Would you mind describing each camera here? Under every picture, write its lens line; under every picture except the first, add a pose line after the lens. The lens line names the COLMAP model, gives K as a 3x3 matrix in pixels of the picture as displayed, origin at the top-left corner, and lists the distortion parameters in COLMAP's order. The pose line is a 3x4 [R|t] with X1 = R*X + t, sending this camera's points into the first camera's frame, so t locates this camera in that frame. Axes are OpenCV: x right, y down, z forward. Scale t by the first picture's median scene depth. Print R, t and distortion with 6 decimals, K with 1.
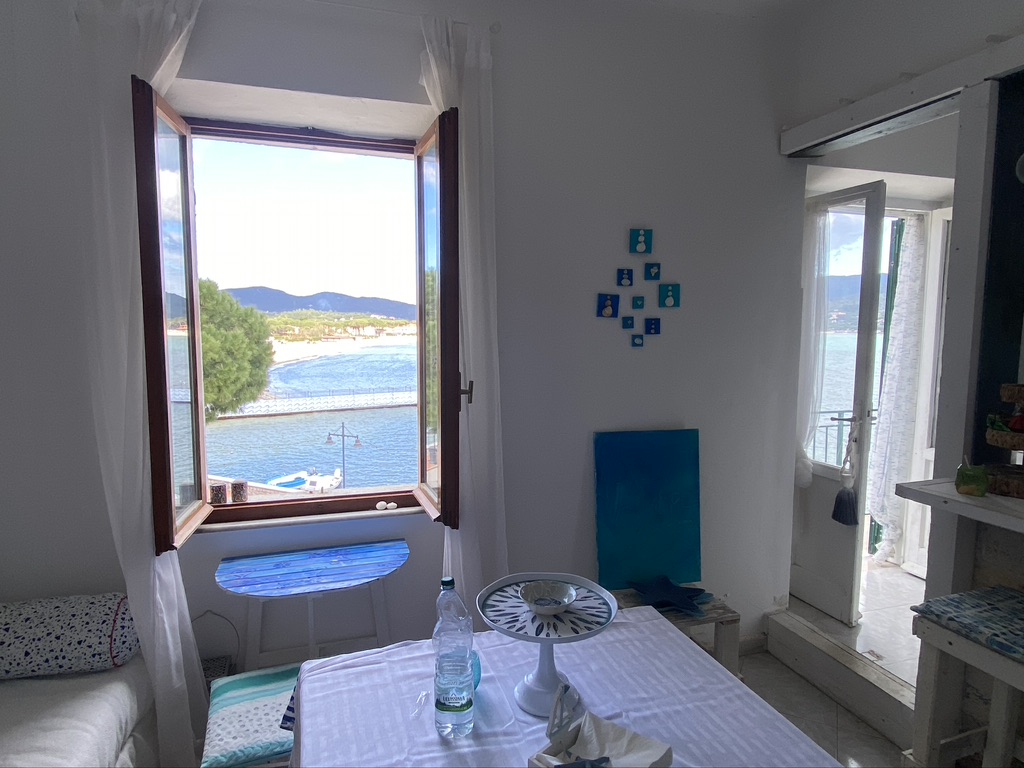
lens RADIAL K [[620.2, 0, 506.7], [0, 620.2, 391.6], [0, 0, 1]] dist [0.050032, -0.033813]
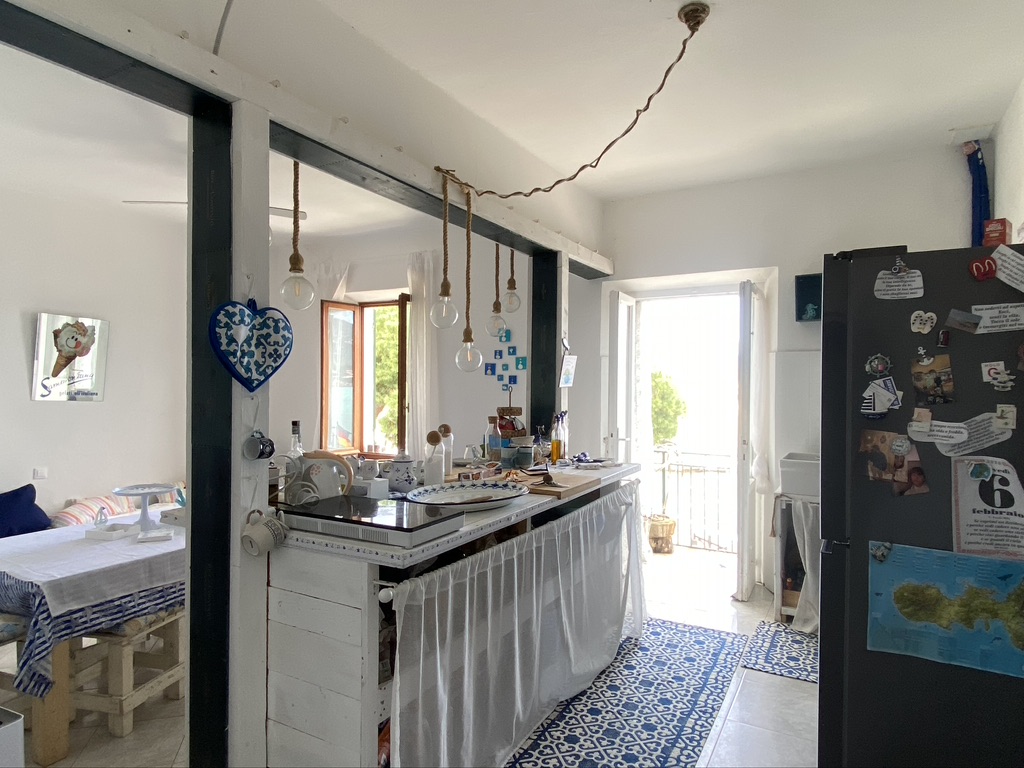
lens RADIAL K [[620.2, 0, 504.4], [0, 620.2, 377.8], [0, 0, 1]] dist [0.050032, -0.033813]
pose [[0.679861, -0.000267, -0.733341, 1.607992], [-0.079683, 0.994052, -0.074234, 0.027960], [0.728999, 0.108903, 0.675796, -0.268040]]
